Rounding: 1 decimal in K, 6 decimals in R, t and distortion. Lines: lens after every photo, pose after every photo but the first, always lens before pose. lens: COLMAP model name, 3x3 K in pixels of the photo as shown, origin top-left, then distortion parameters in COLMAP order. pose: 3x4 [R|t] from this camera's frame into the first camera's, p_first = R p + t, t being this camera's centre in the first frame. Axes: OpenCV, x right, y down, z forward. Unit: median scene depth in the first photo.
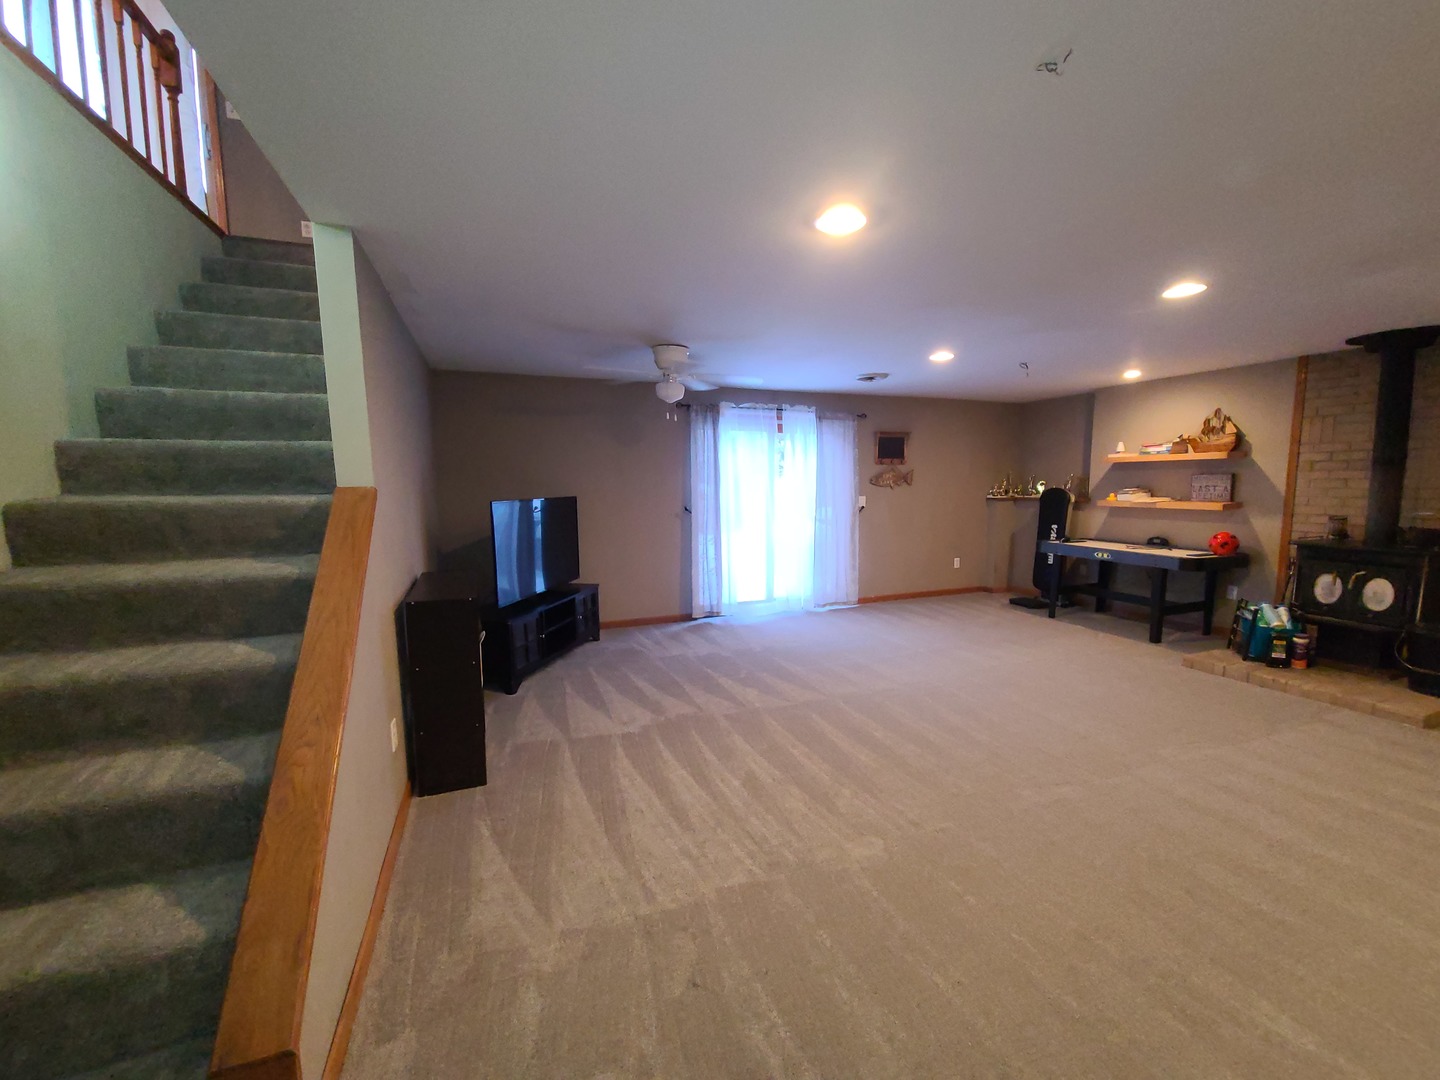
lens RADIAL K [[586.1, 0, 727.4], [0, 586.1, 552.1], [0, 0, 1]] dist [0.004069, -0.002796]
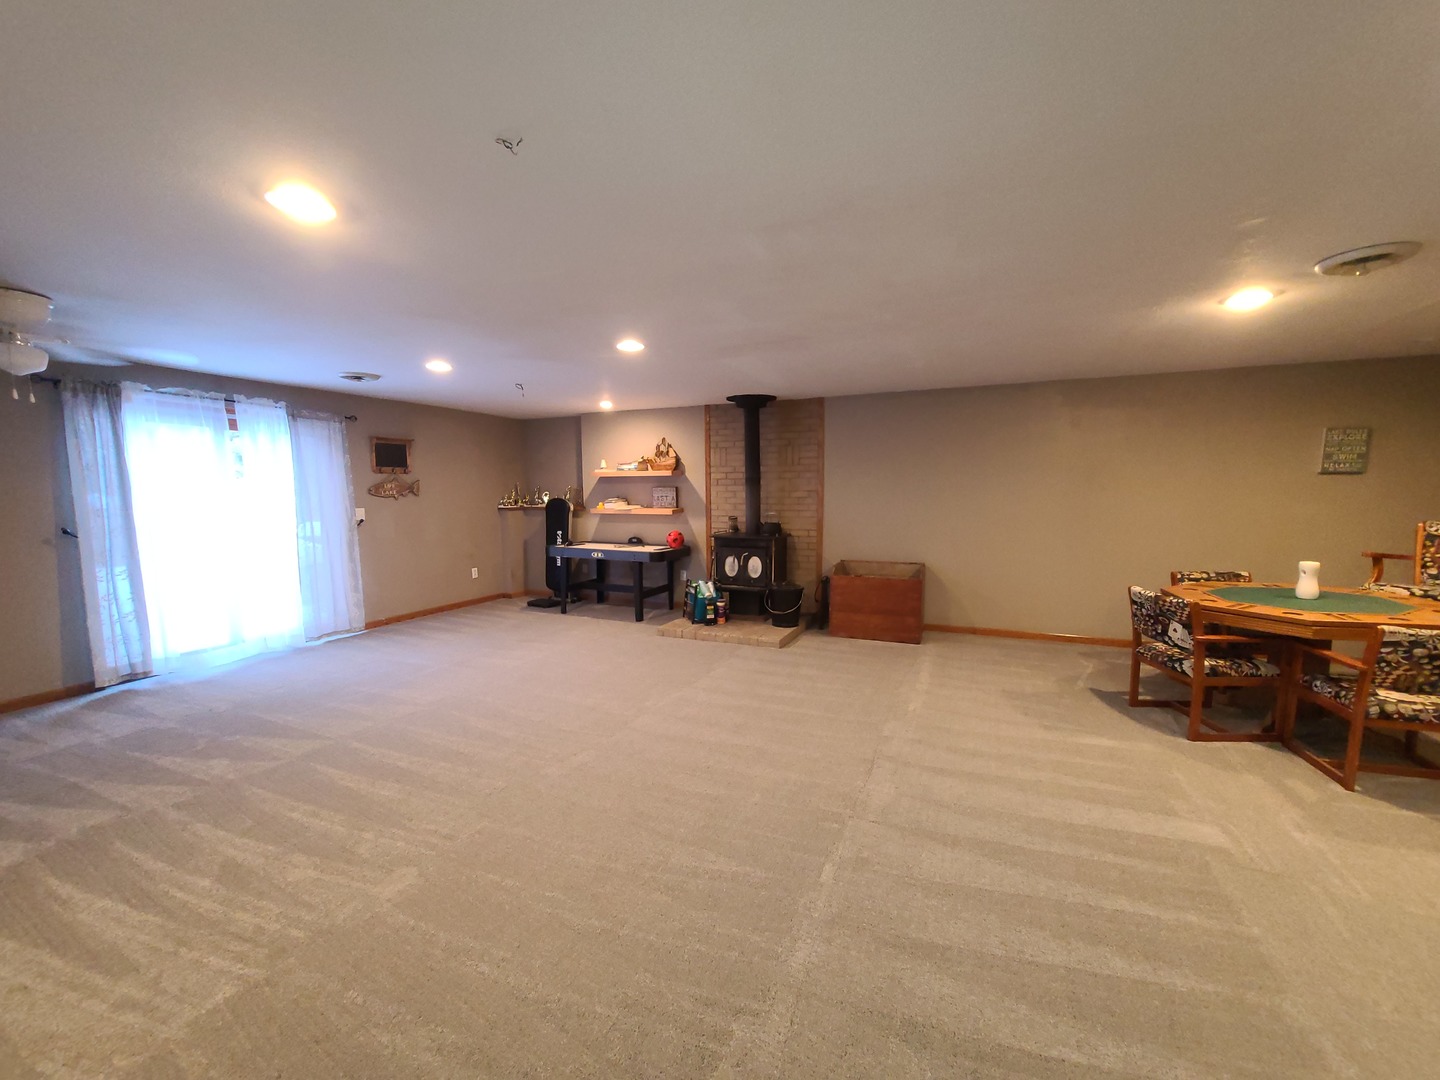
lens RADIAL K [[586.1, 0, 727.0], [0, 586.1, 551.8], [0, 0, 1]] dist [0.004069, -0.002796]
pose [[0.709418, -0.069500, 0.701353, -0.006300], [0.081658, 0.996529, 0.016153, 0.002342], [-0.700042, 0.045812, 0.712631, -0.034839]]
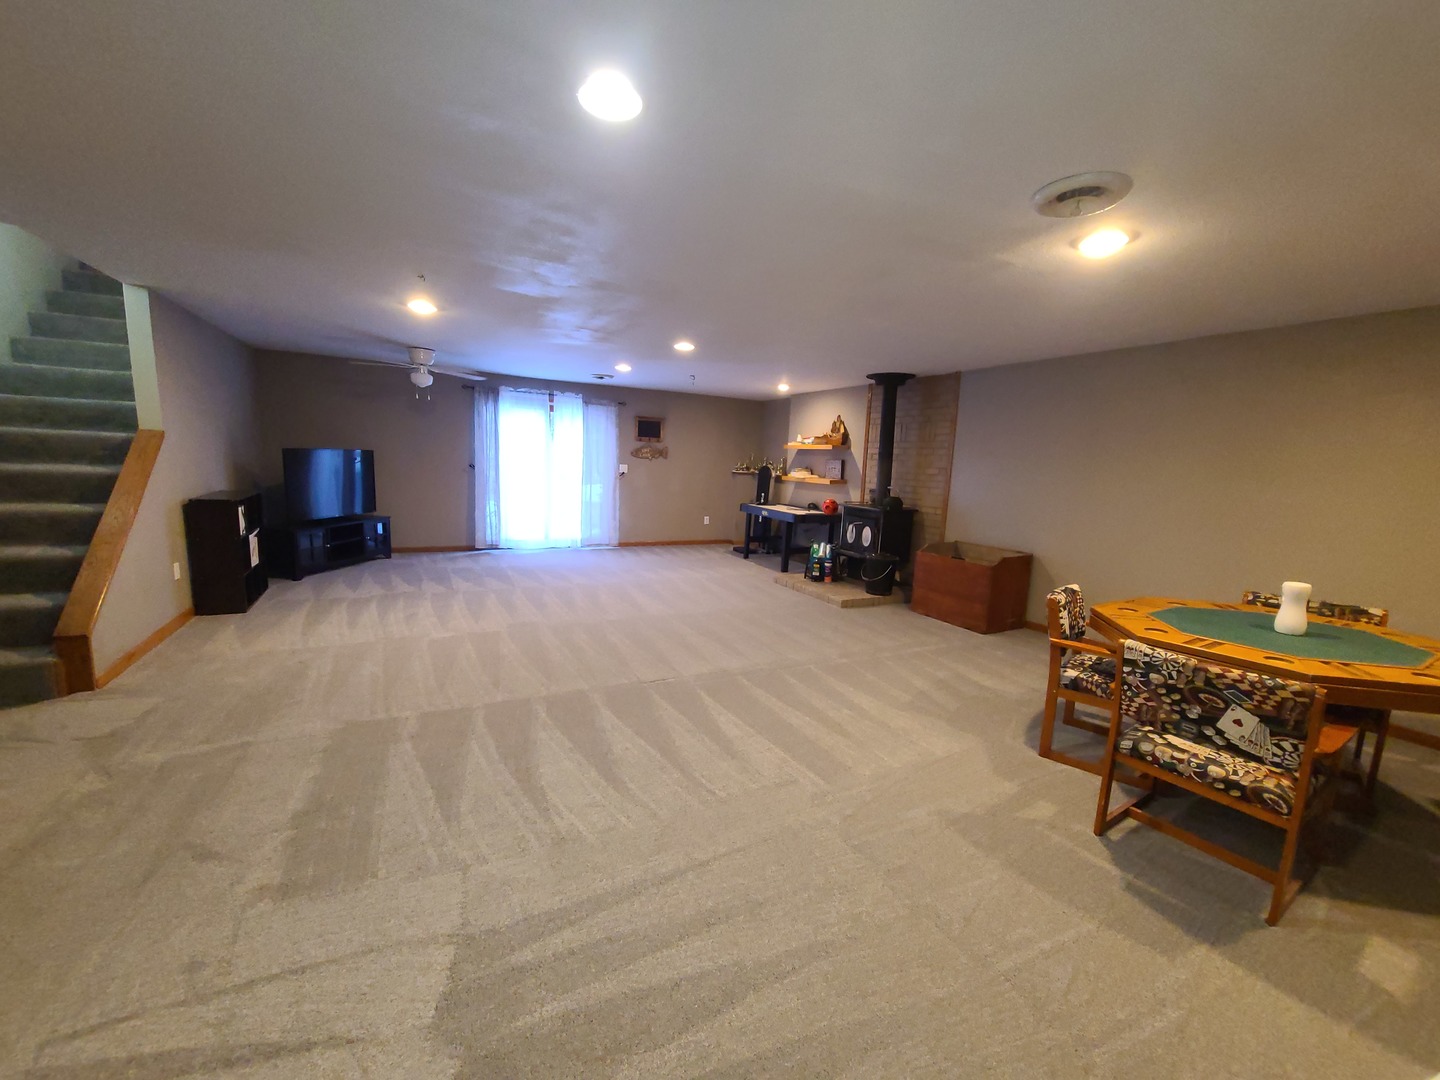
lens RADIAL K [[586.1, 0, 724.9], [0, 586.1, 550.6], [0, 0, 1]] dist [0.004069, -0.002796]
pose [[0.993742, 0.038643, 0.104800, 0.527283], [-0.042465, 0.998503, 0.034486, 0.069292], [-0.103311, -0.038721, 0.993895, -0.553128]]
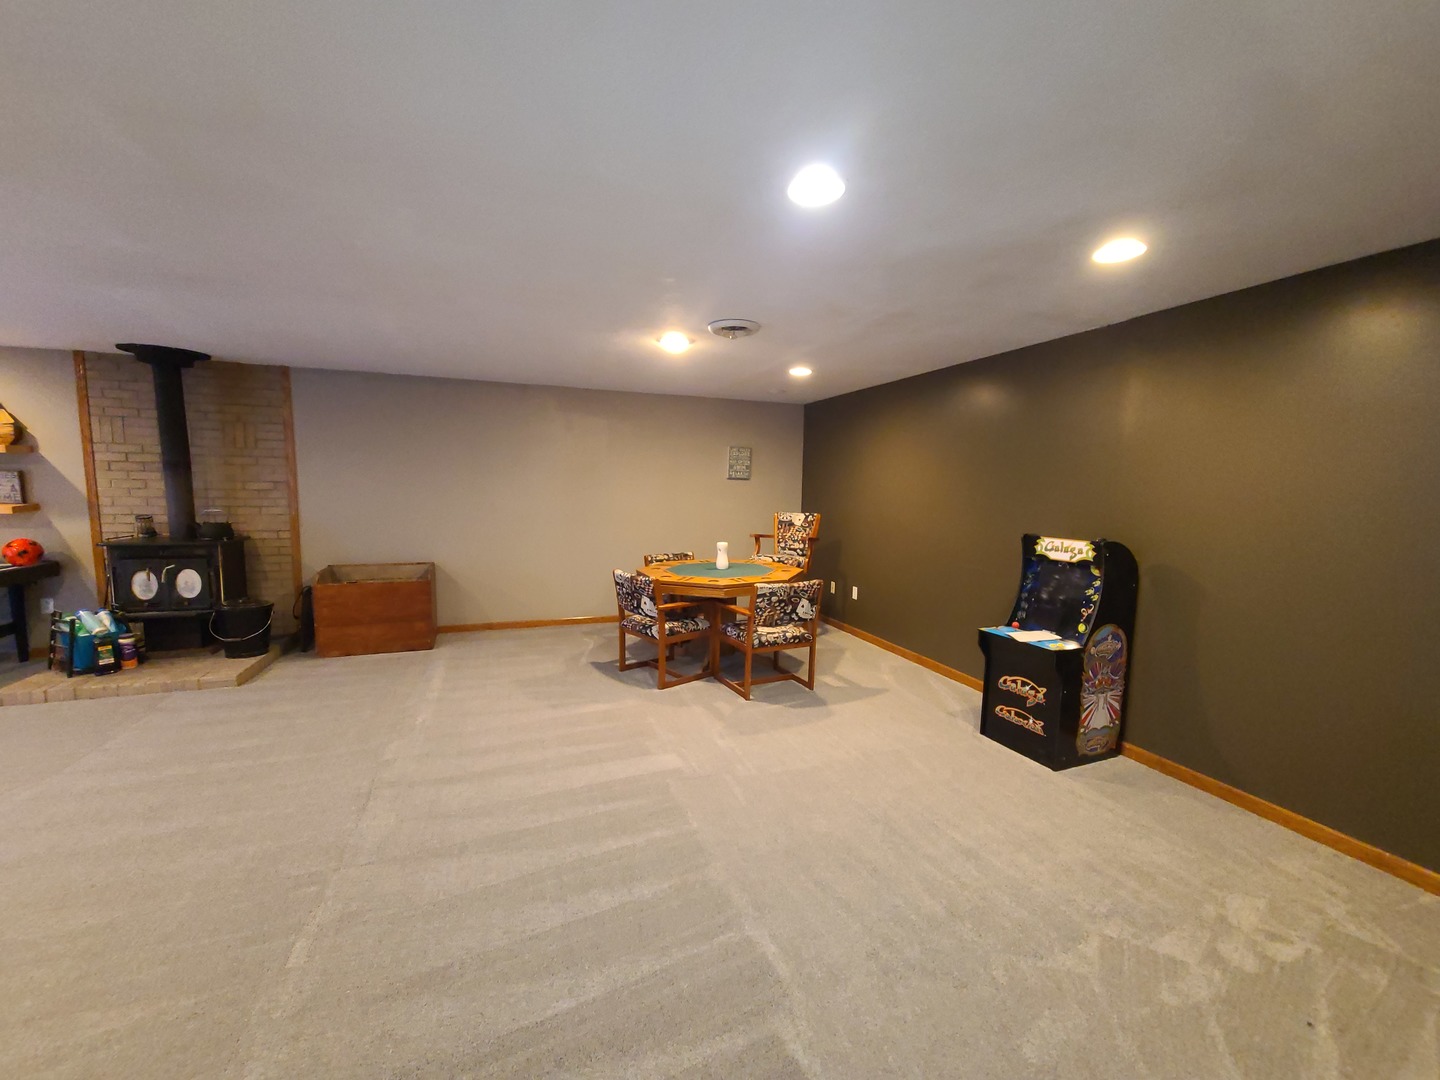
lens RADIAL K [[586.1, 0, 728.6], [0, 586.1, 552.0], [0, 0, 1]] dist [0.004069, -0.002796]
pose [[0.018260, -0.099719, 0.994848, 0.015864], [0.099070, 0.990298, 0.097444, 0.005185], [-0.994913, 0.096781, 0.027962, -0.062125]]
